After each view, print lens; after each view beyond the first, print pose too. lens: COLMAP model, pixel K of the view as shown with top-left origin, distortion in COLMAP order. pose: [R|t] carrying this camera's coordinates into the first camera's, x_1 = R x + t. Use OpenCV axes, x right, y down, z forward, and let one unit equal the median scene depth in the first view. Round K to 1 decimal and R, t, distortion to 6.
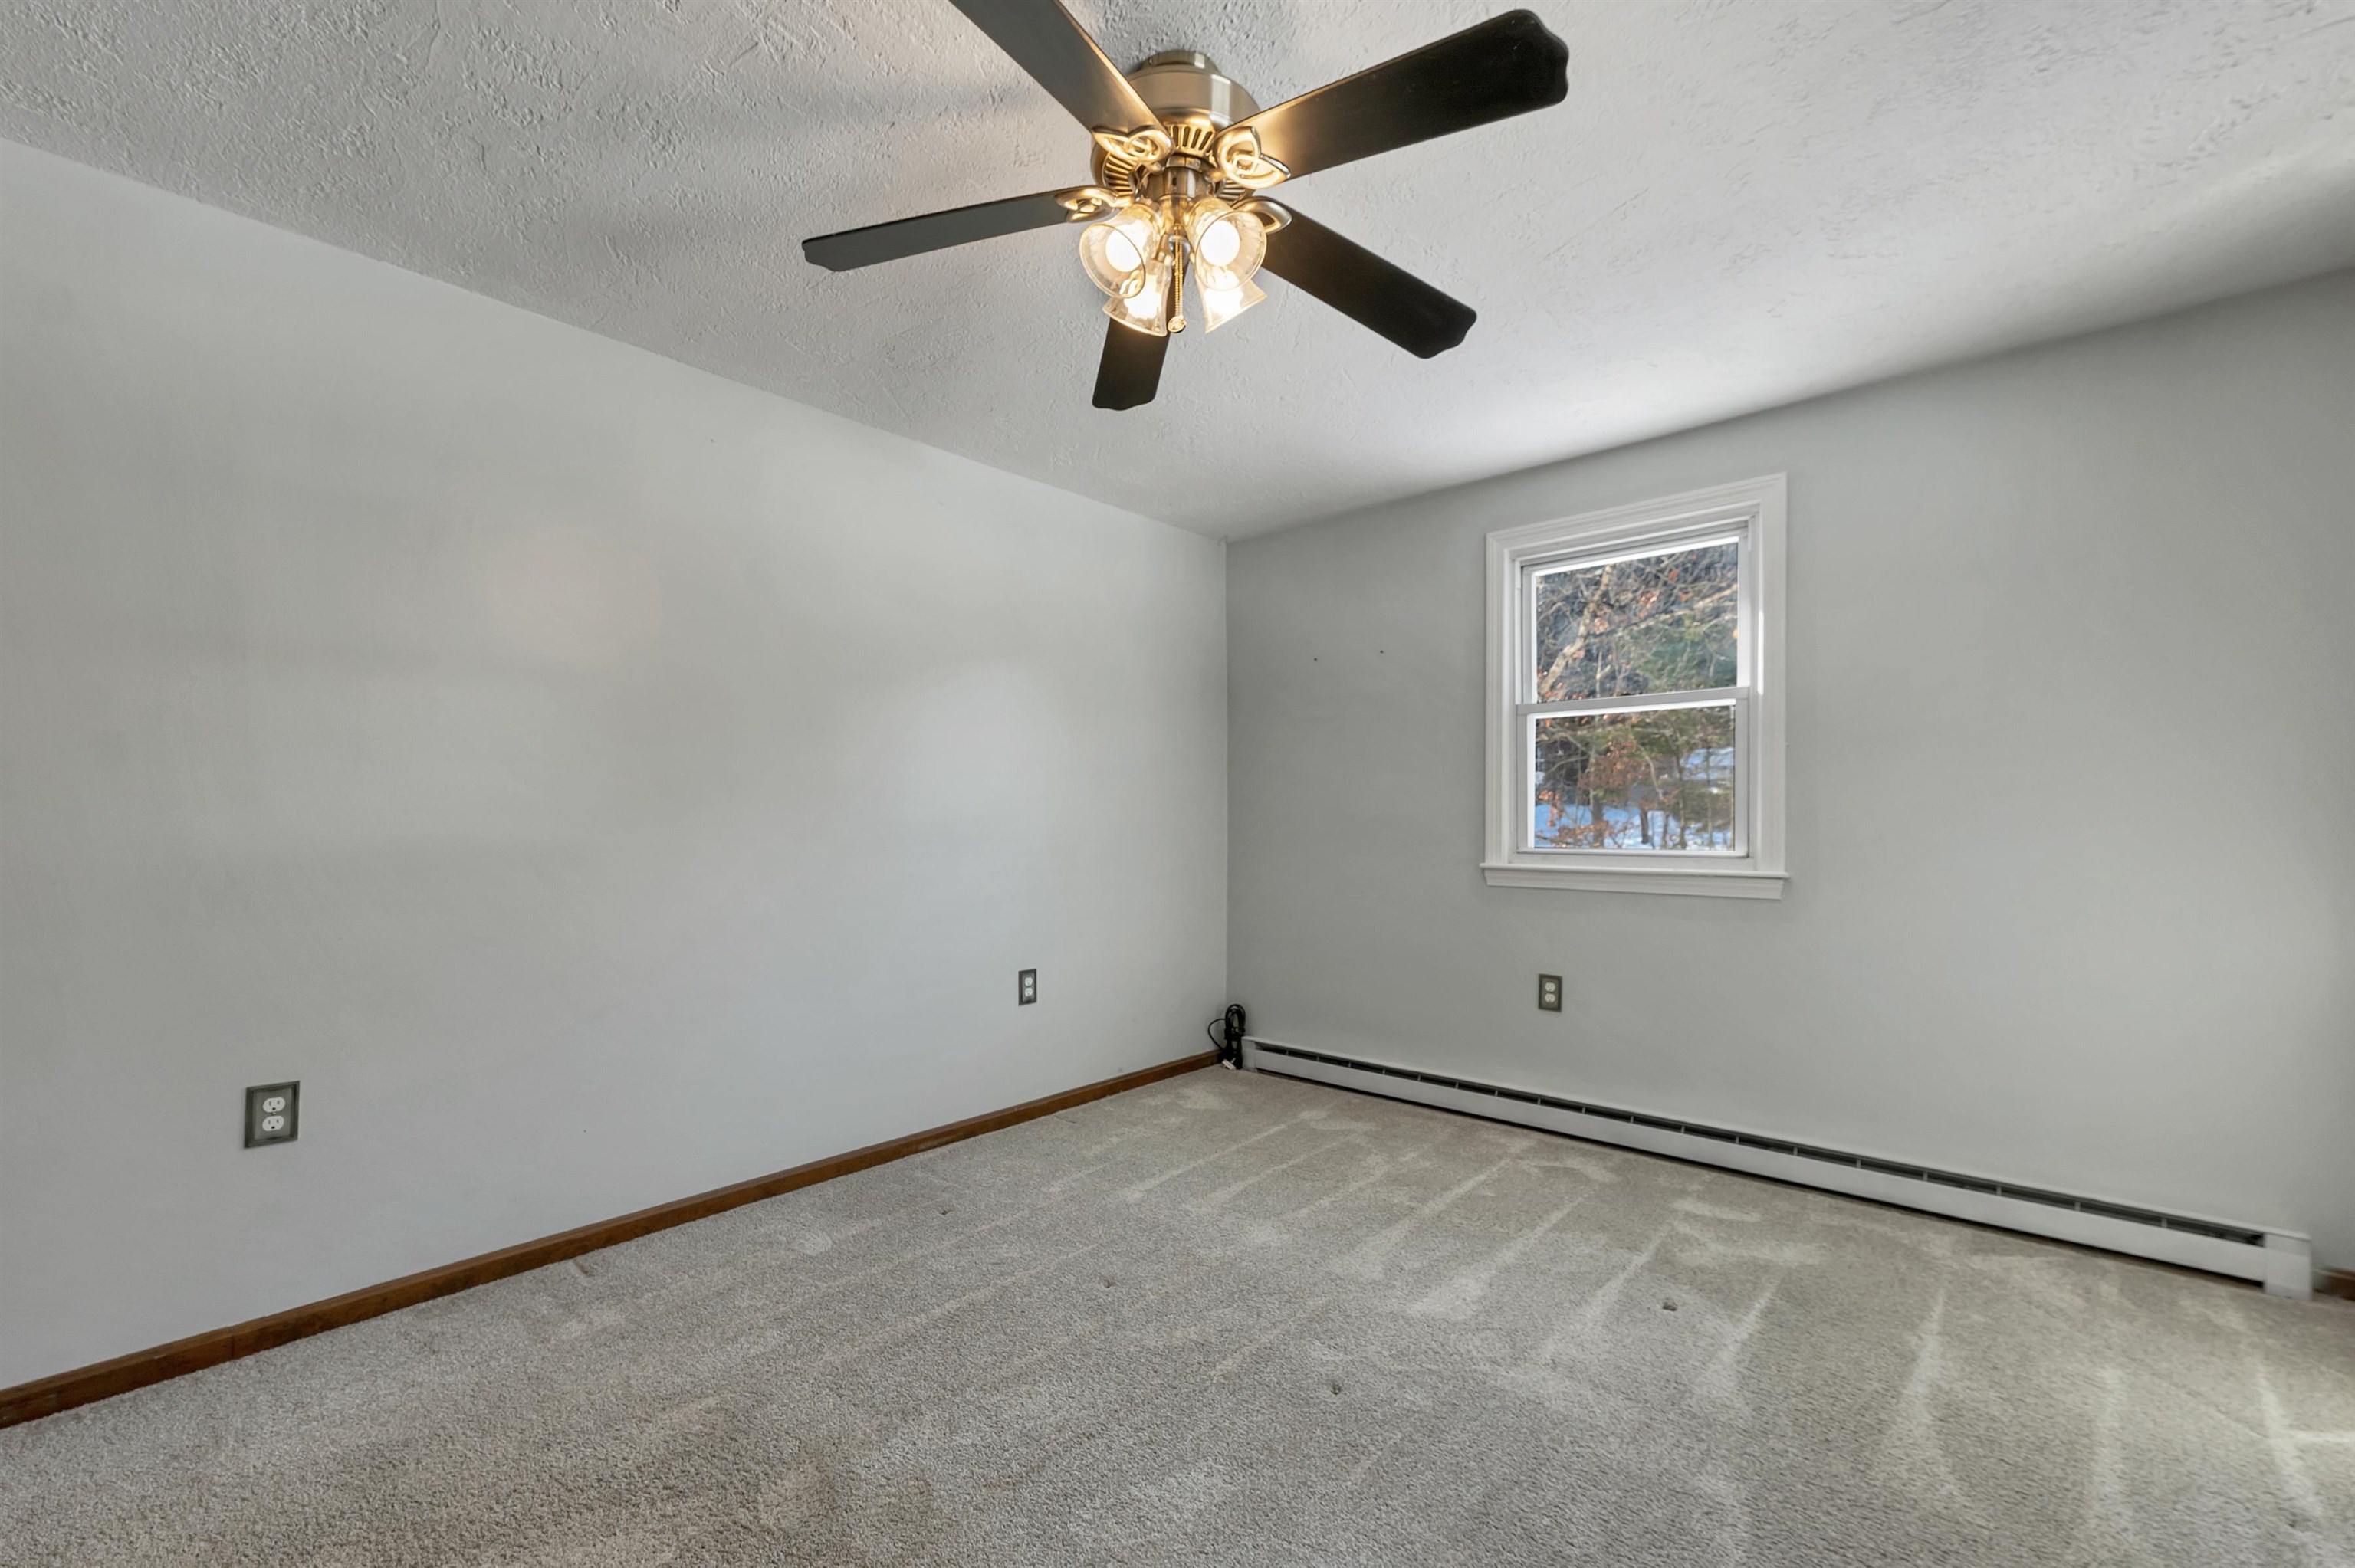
lens RADIAL K [[992.6, 0, 1237.7], [0, 992.6, 843.6], [0, 0, 1]] dist [0.001131, 0.000131]
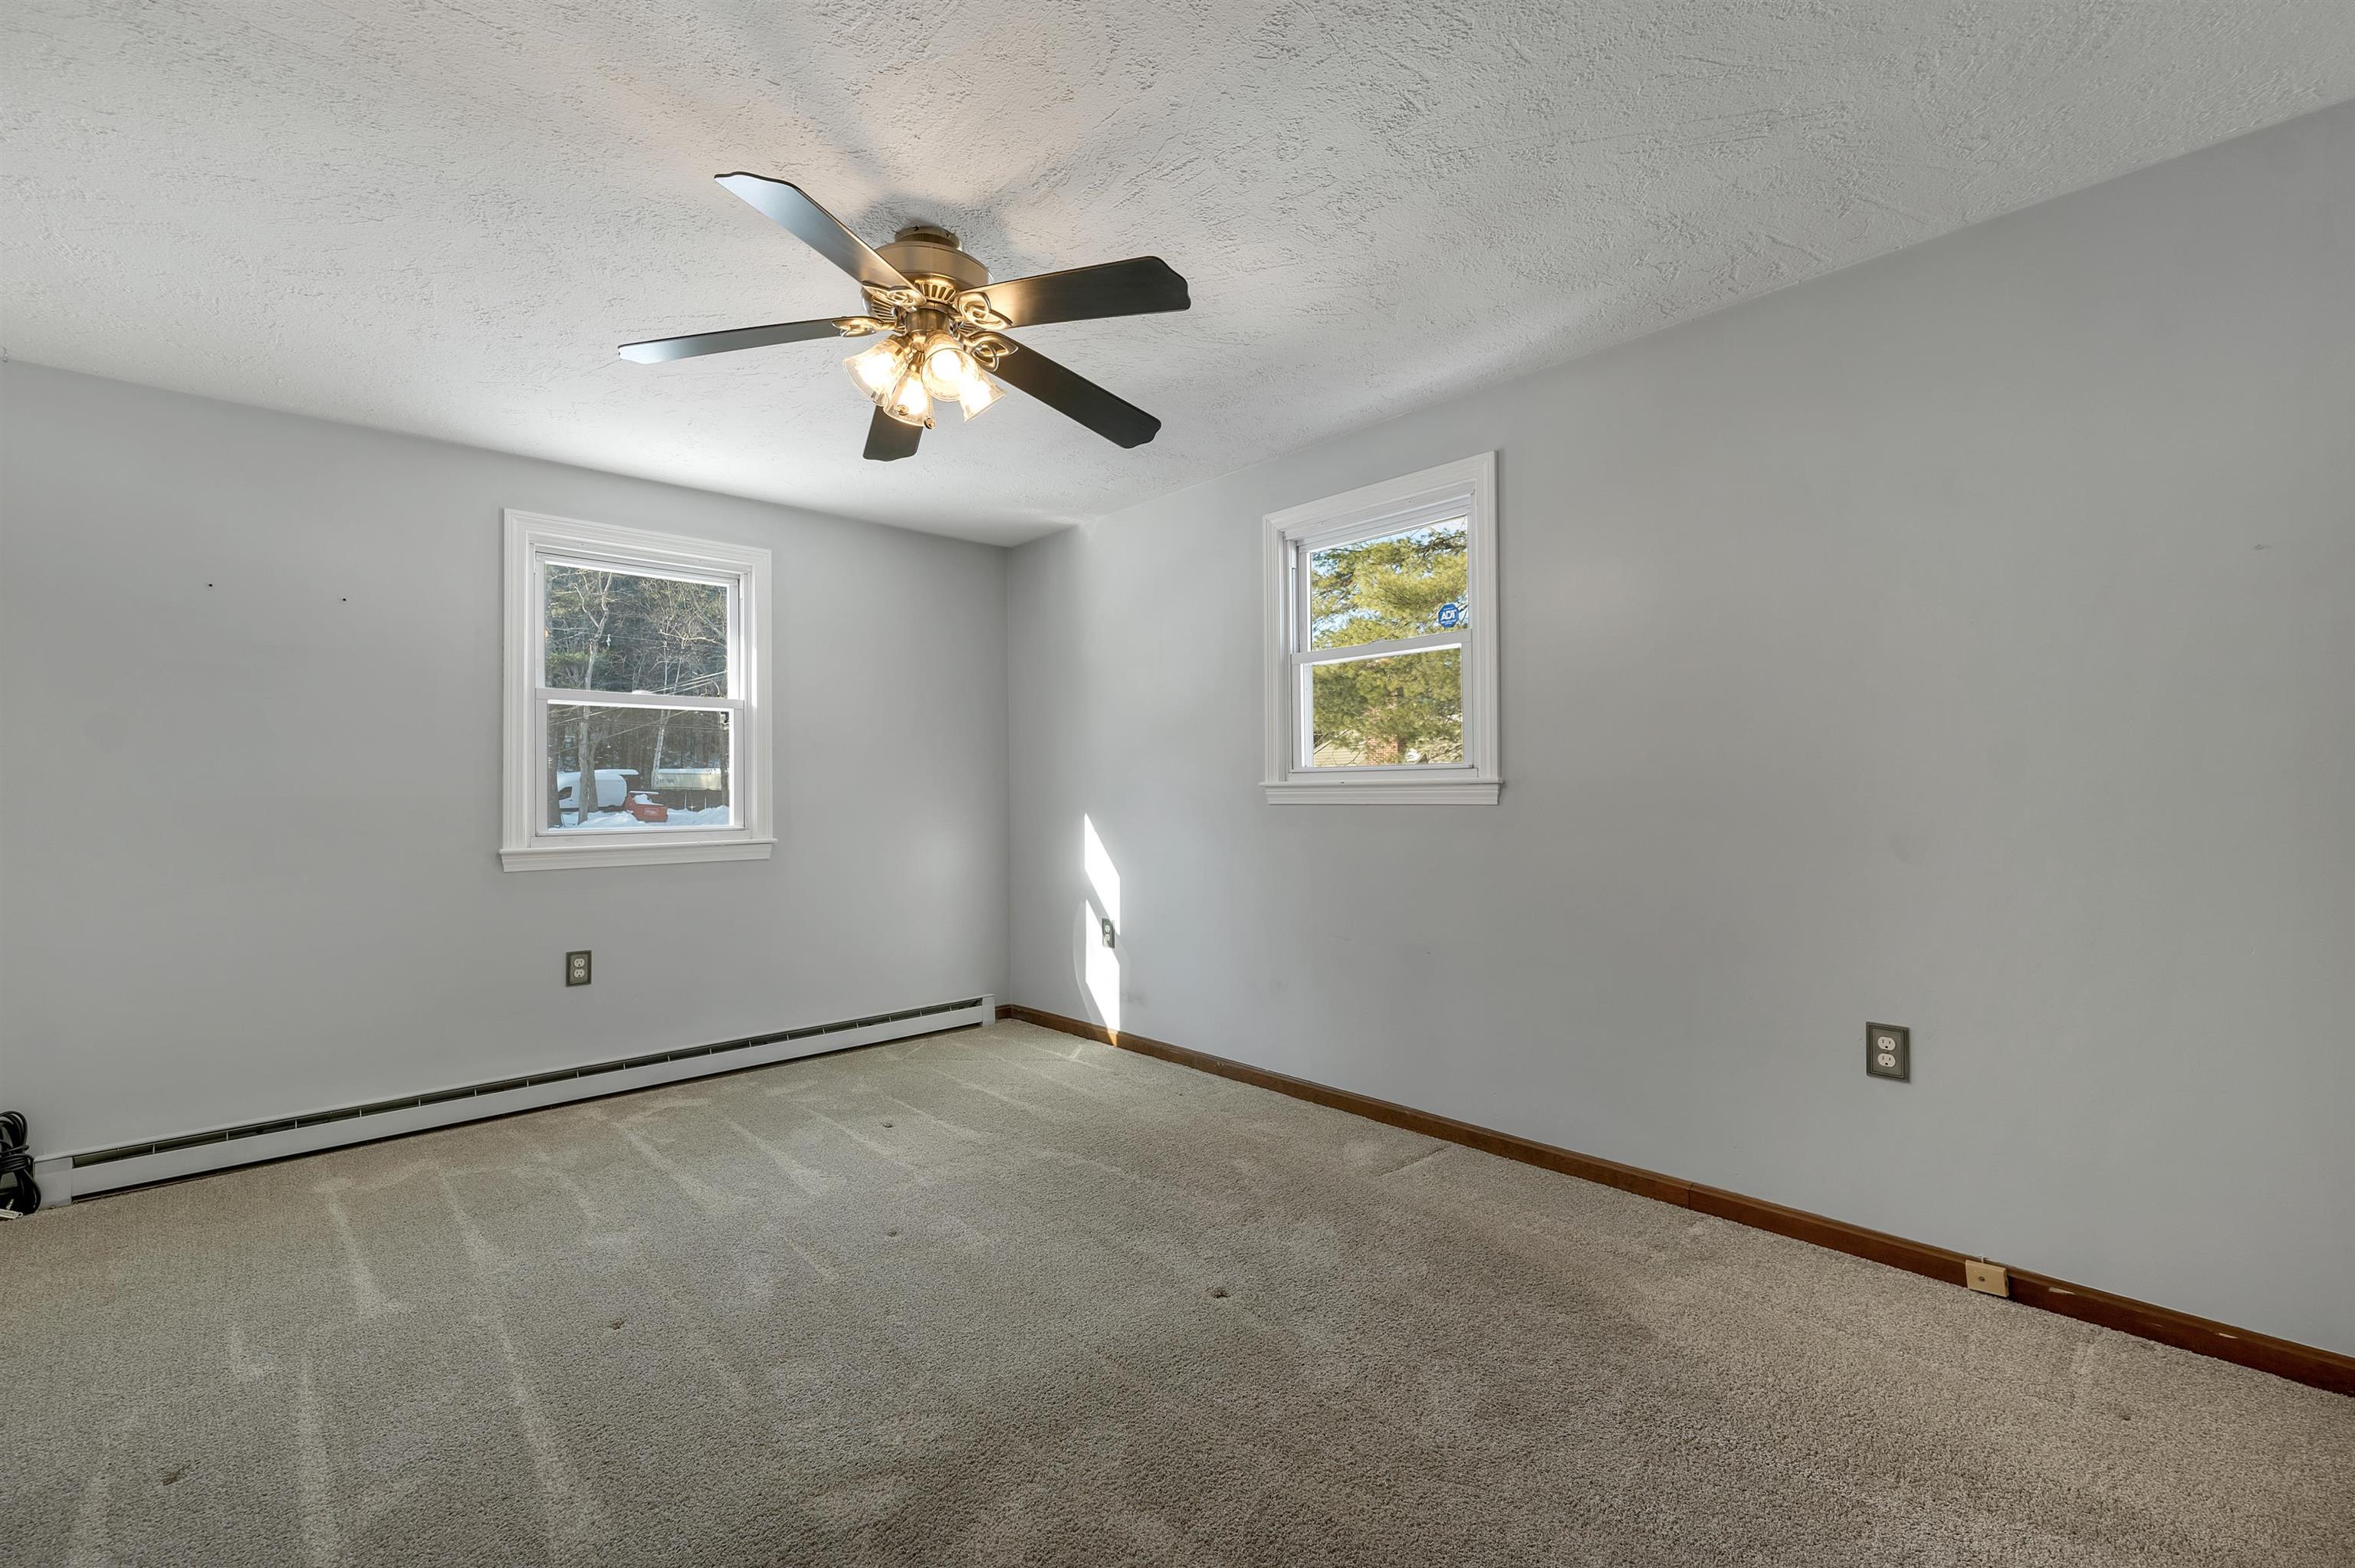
lens RADIAL K [[976.4, 0, 1165.5], [0, 976.4, 807.6], [0, 0, 1]] dist [0.001911, 0.000136]
pose [[0.097164, -0.013628, 0.995175, -0.734135], [0.031939, 0.999434, 0.010568, -0.011234], [-0.994756, 0.030758, 0.097545, 0.318488]]
